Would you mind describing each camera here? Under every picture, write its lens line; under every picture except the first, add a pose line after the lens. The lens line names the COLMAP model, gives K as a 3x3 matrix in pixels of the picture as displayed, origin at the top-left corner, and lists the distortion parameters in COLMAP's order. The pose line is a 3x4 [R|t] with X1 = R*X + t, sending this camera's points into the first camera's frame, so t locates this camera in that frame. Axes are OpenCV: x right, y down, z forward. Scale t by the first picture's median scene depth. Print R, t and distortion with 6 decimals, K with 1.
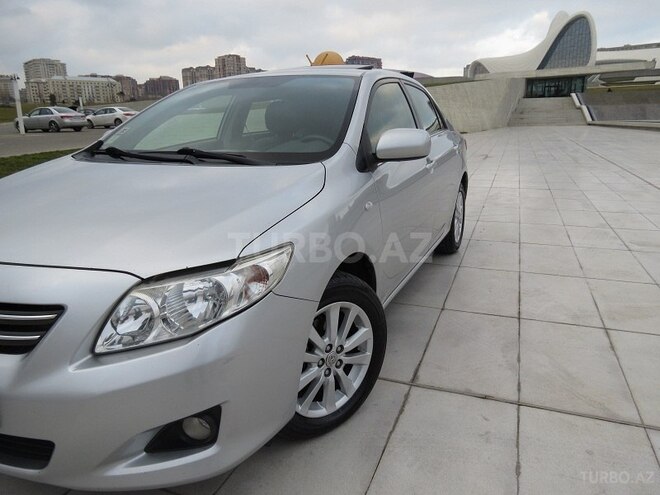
lens RADIAL K [[463.4, 0, 330.0], [0, 463.4, 247.5], [0, 0, 1]] dist [-0.021738, 0.002710]
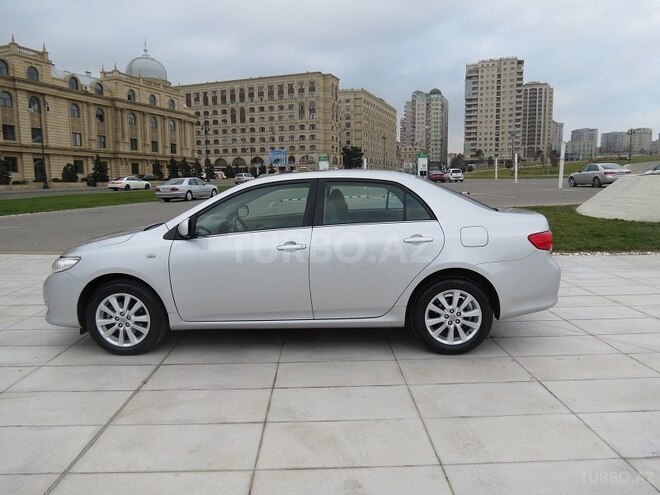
lens RADIAL K [[463.4, 0, 330.0], [0, 463.4, 247.5], [0, 0, 1]] dist [-0.021738, 0.002710]
pose [[0.382513, 0.143224, -0.912782, 1.891287], [-0.238607, 0.969714, 0.052166, -0.358772], [0.892609, 0.197842, 0.405102, 0.780536]]
